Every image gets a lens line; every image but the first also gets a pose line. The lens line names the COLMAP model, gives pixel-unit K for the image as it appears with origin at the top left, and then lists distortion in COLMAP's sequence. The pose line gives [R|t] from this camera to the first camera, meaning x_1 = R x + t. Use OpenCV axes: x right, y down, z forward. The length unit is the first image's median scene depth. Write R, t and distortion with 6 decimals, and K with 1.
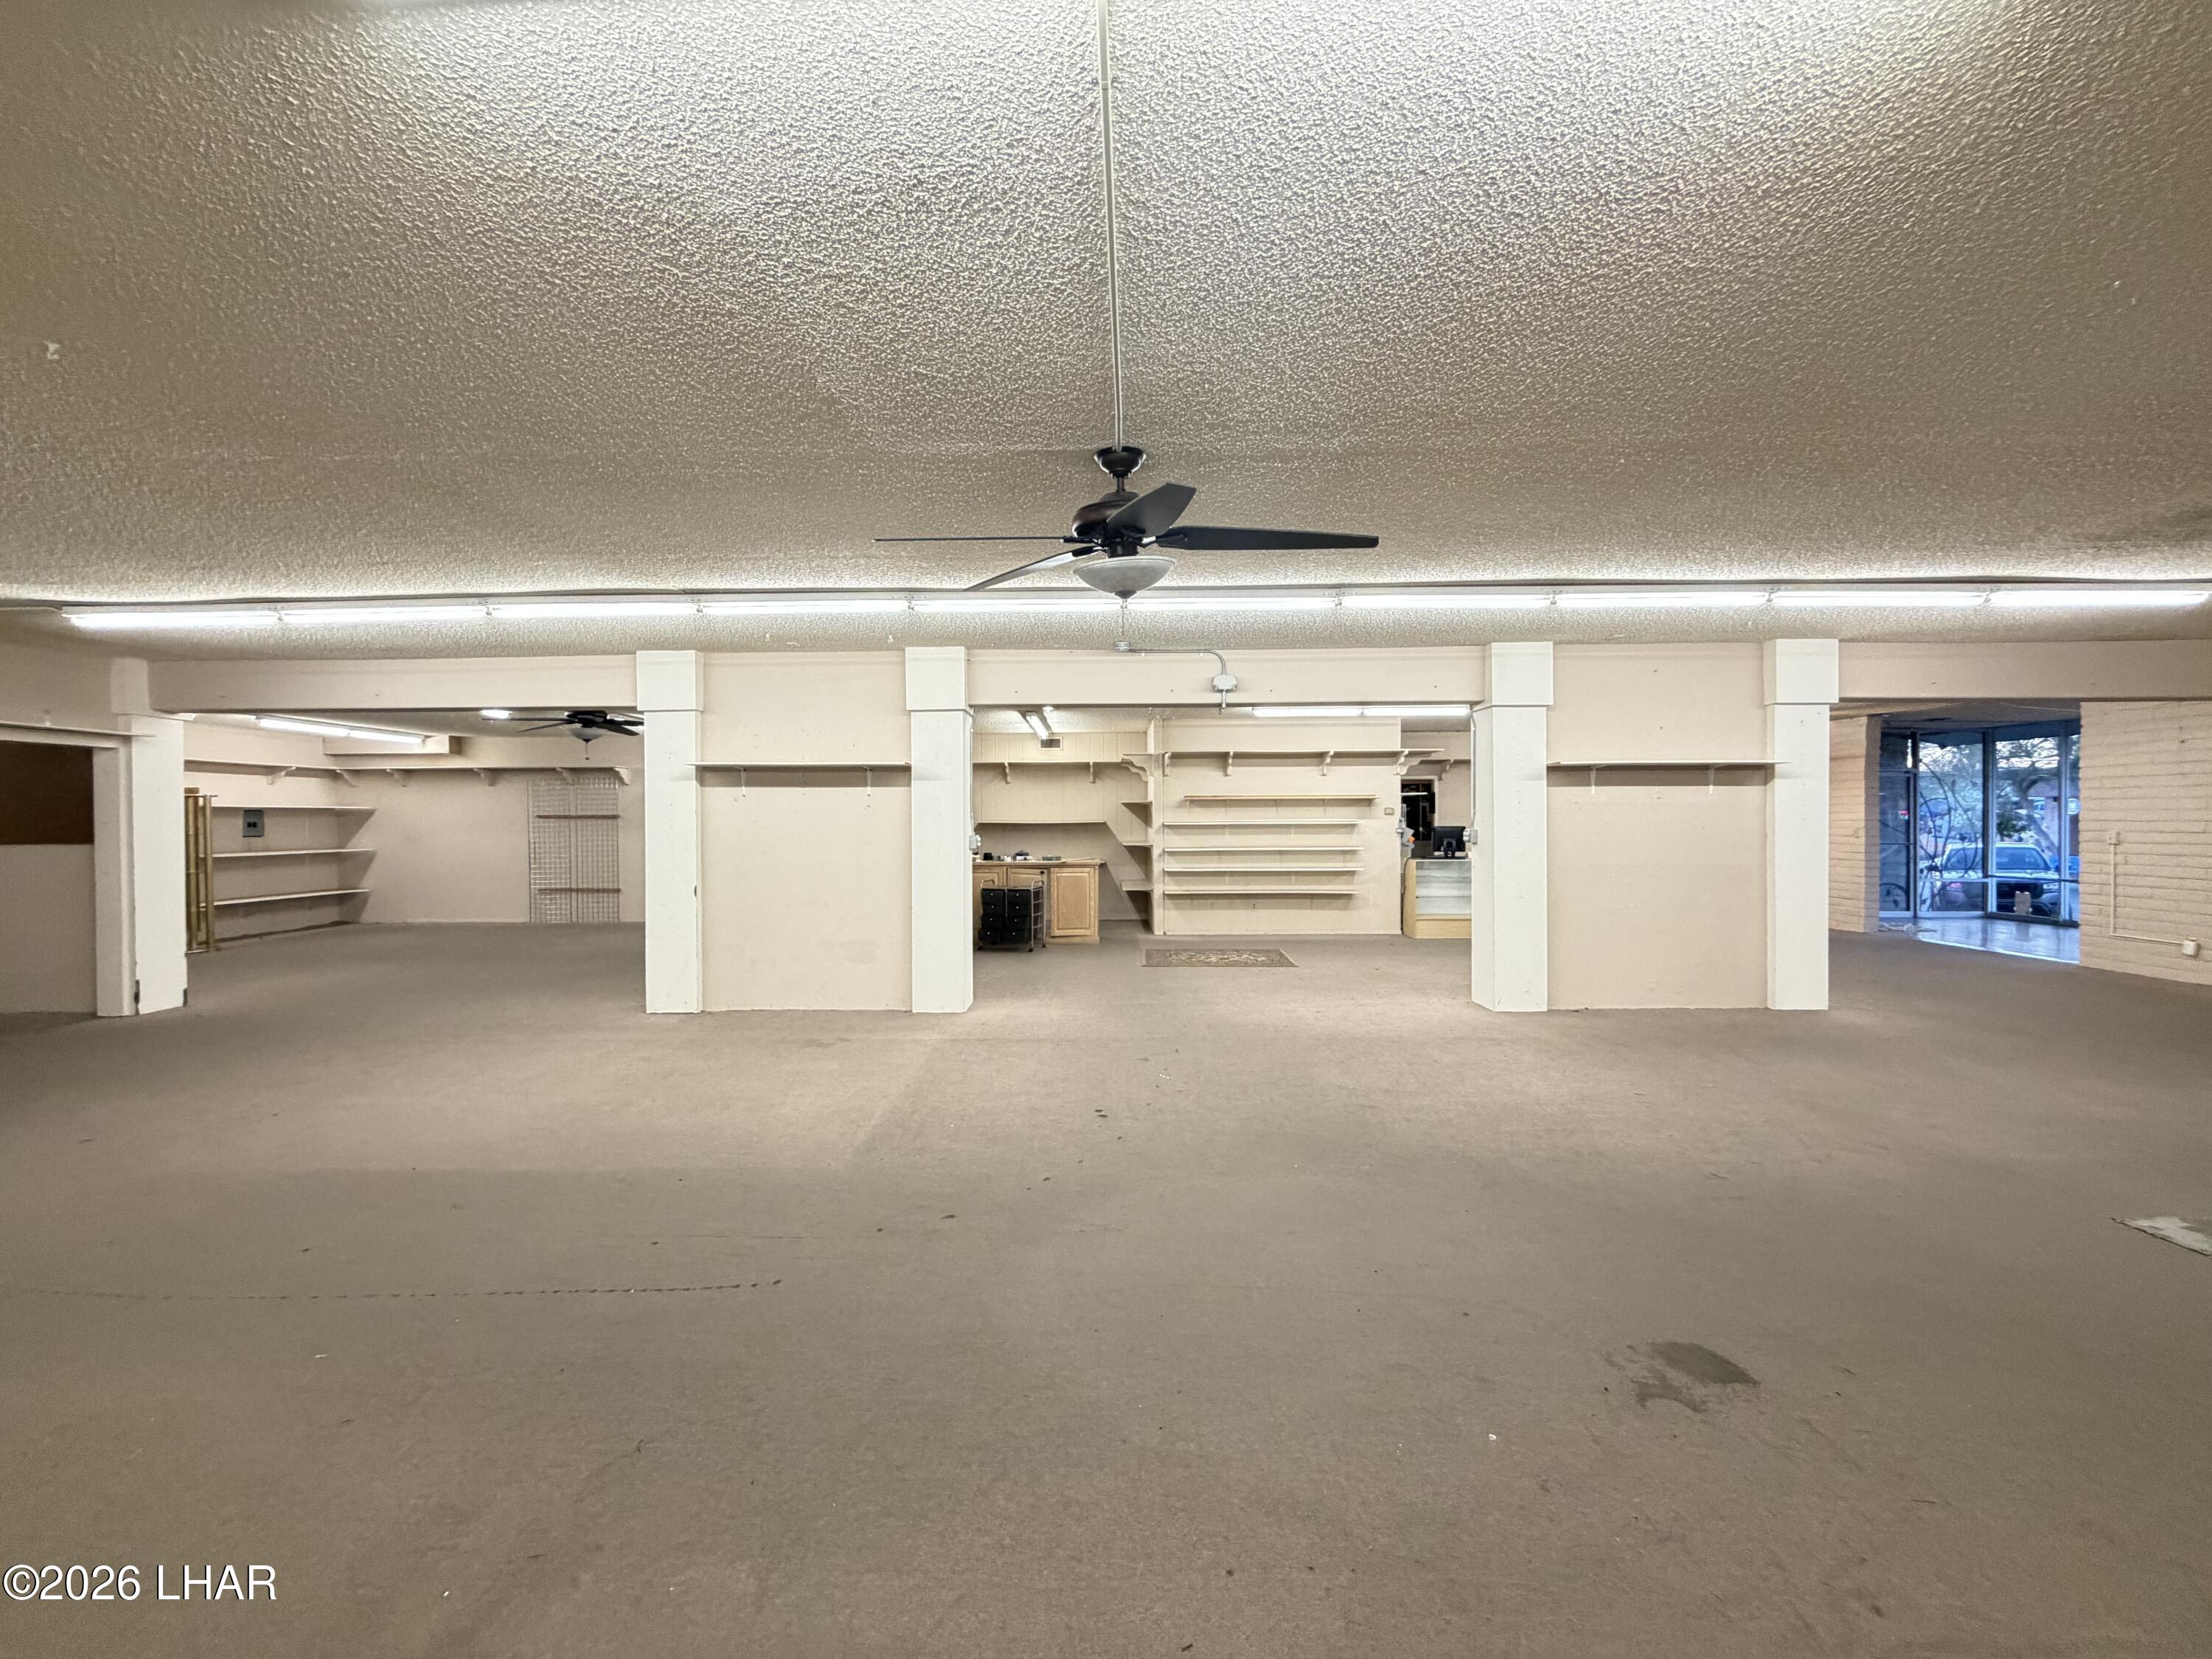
lens RADIAL K [[884.2, 0, 1105.7], [0, 884.2, 824.0], [0, 0, 1]] dist [0.000418, -0.000036]
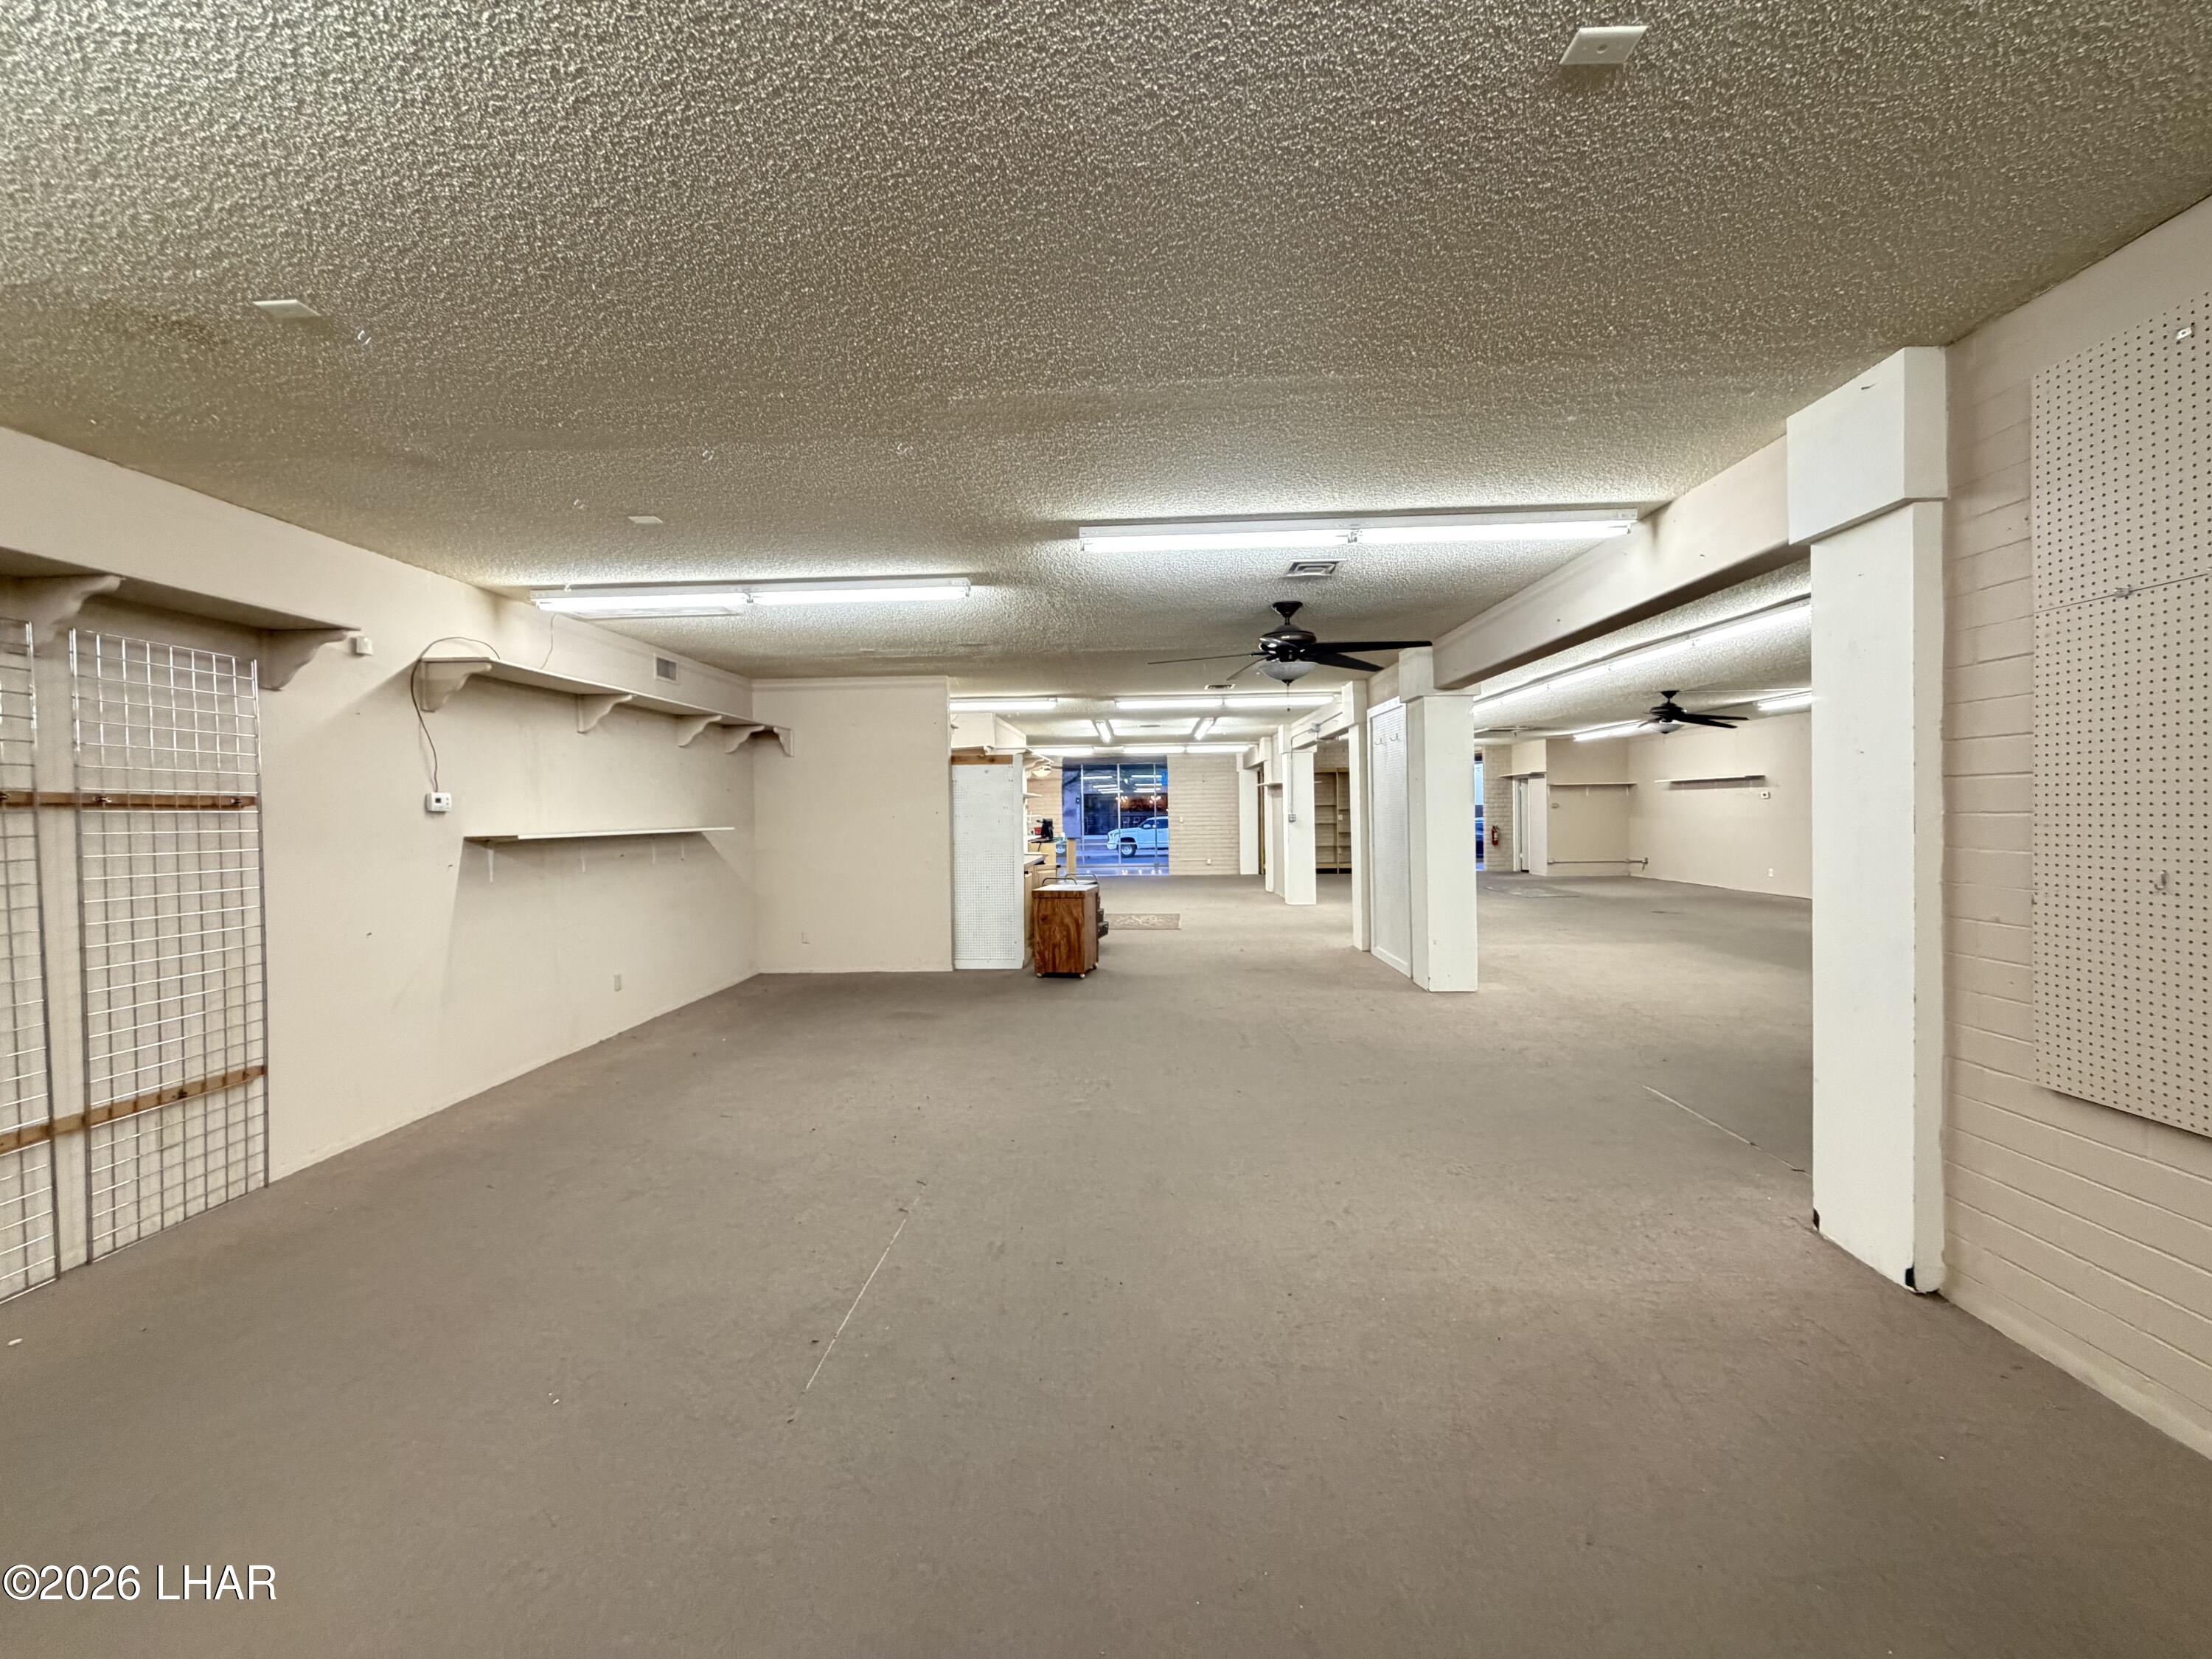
lens RADIAL K [[884.2, 0, 1113.2], [0, 884.2, 826.2], [0, 0, 1]] dist [0.000418, -0.000036]
pose [[0.031381, -0.012119, 0.999434, -1.288711], [0.020781, 0.999718, 0.011469, 0.002327], [-0.999291, 0.020409, 0.031624, 1.143486]]
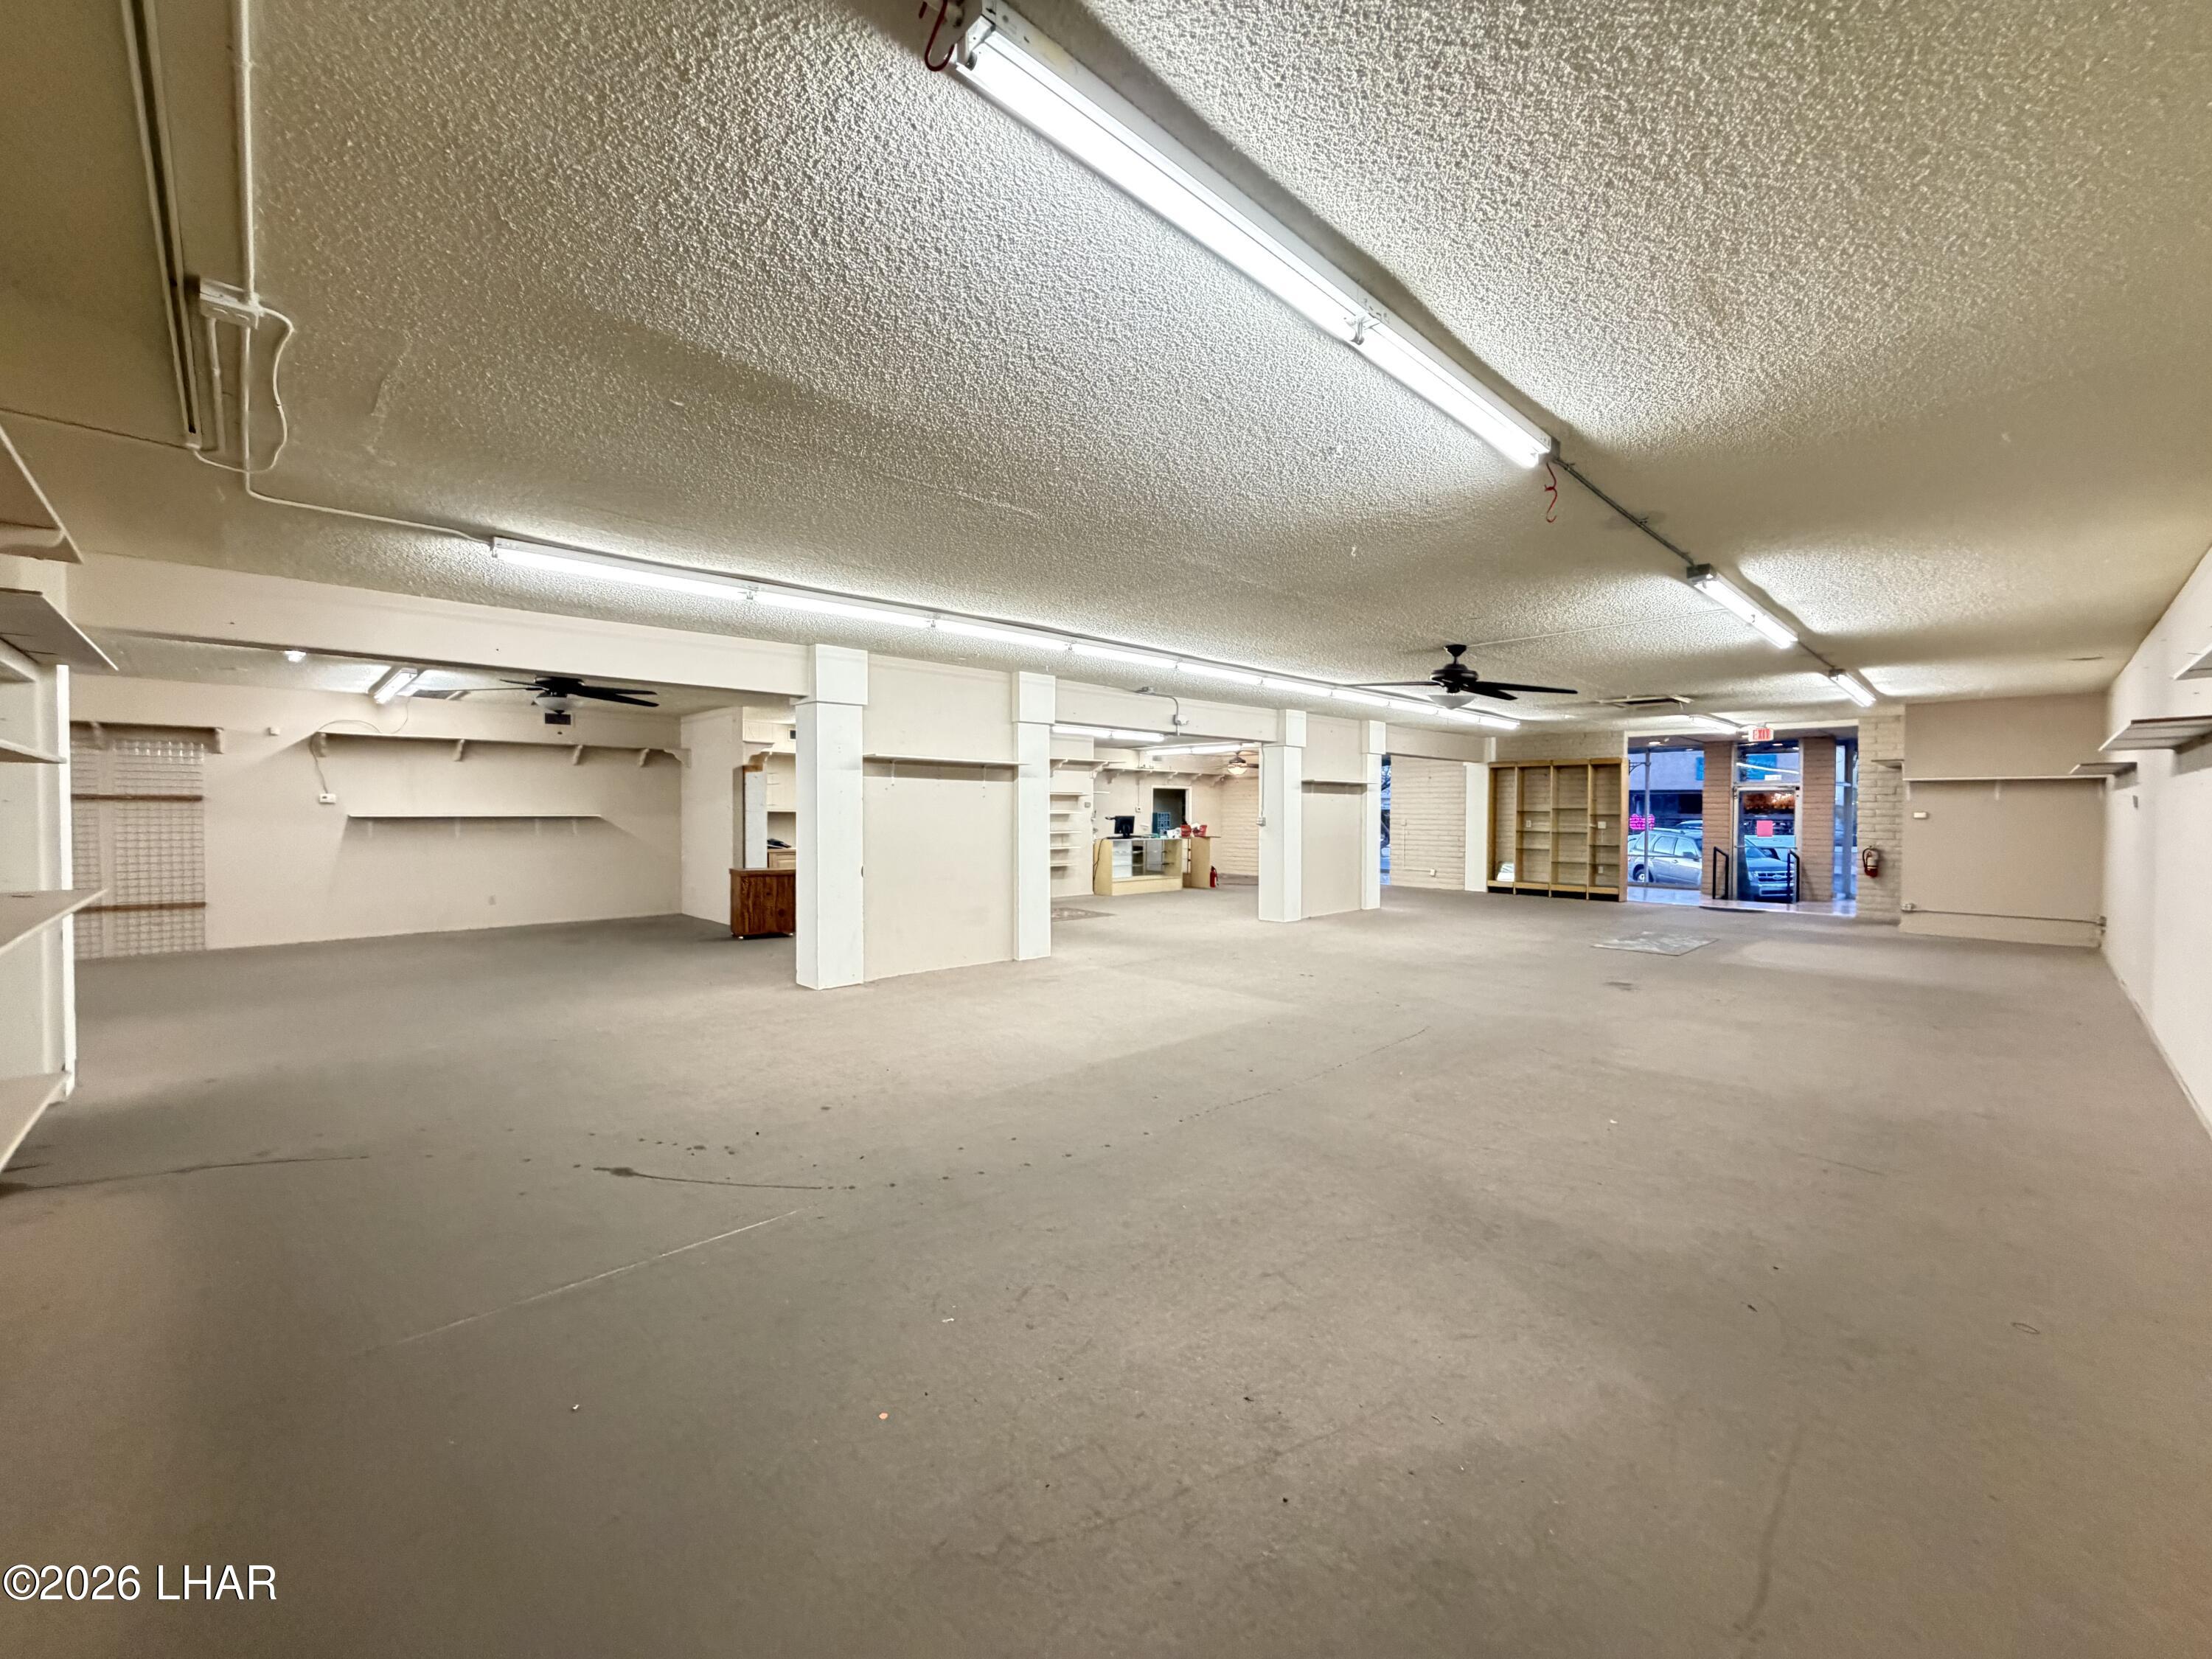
lens RADIAL K [[884.2, 0, 1110.7], [0, 884.2, 829.7], [0, 0, 1]] dist [0.000418, -0.000036]
pose [[0.714893, -0.007499, 0.699194, -0.830574], [-0.003629, 0.999889, 0.014435, 0.005890], [-0.699224, -0.012857, 0.714787, 0.003391]]
